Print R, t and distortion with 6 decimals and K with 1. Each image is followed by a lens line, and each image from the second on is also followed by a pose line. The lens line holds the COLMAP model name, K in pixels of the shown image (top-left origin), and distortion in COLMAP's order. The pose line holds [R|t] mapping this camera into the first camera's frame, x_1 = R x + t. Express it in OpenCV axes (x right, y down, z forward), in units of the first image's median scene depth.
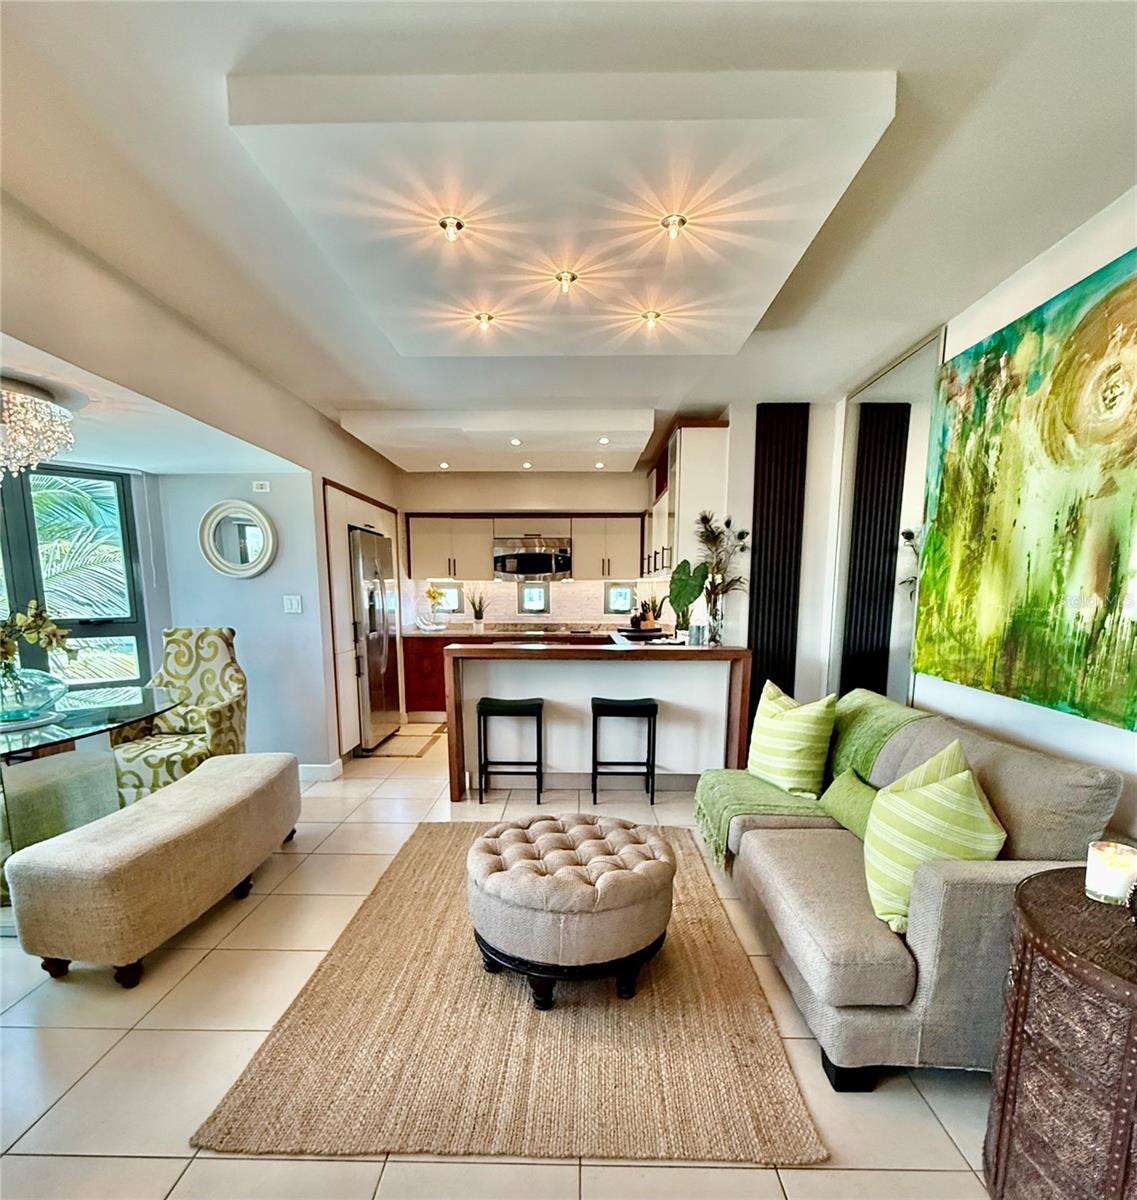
lens RADIAL K [[668.6, 0, 568.4], [0, 668.6, 708.6], [0, 0, 1]] dist [0.000538, 0.000543]
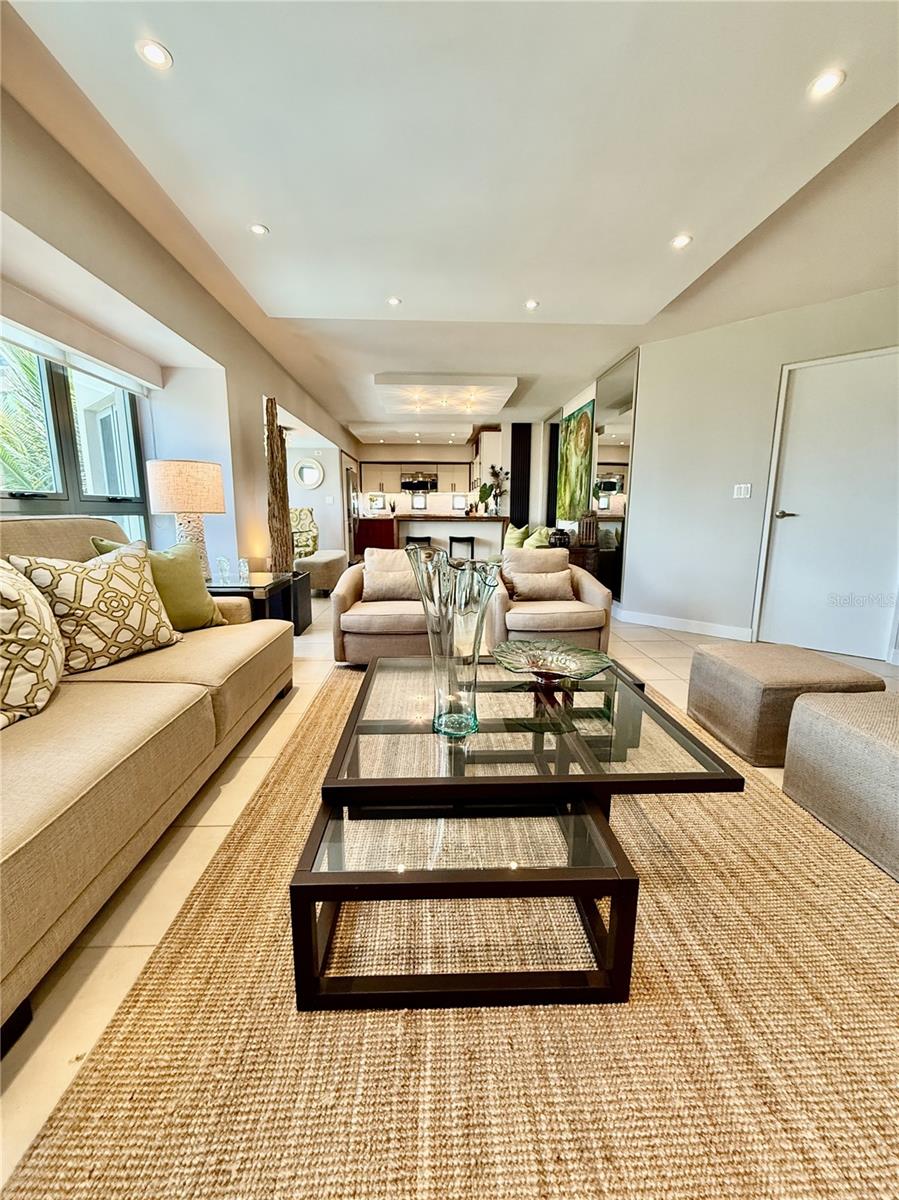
lens RADIAL K [[480.1, 0, 449.5], [0, 480.1, 600.0], [0, 0, 1]] dist [-0.000109, 0.000059]
pose [[0.998525, -0.007674, 0.053757, -0.061928], [0.007164, 0.999928, 0.009669, 0.201620], [-0.053827, -0.009270, 0.998507, -0.812778]]
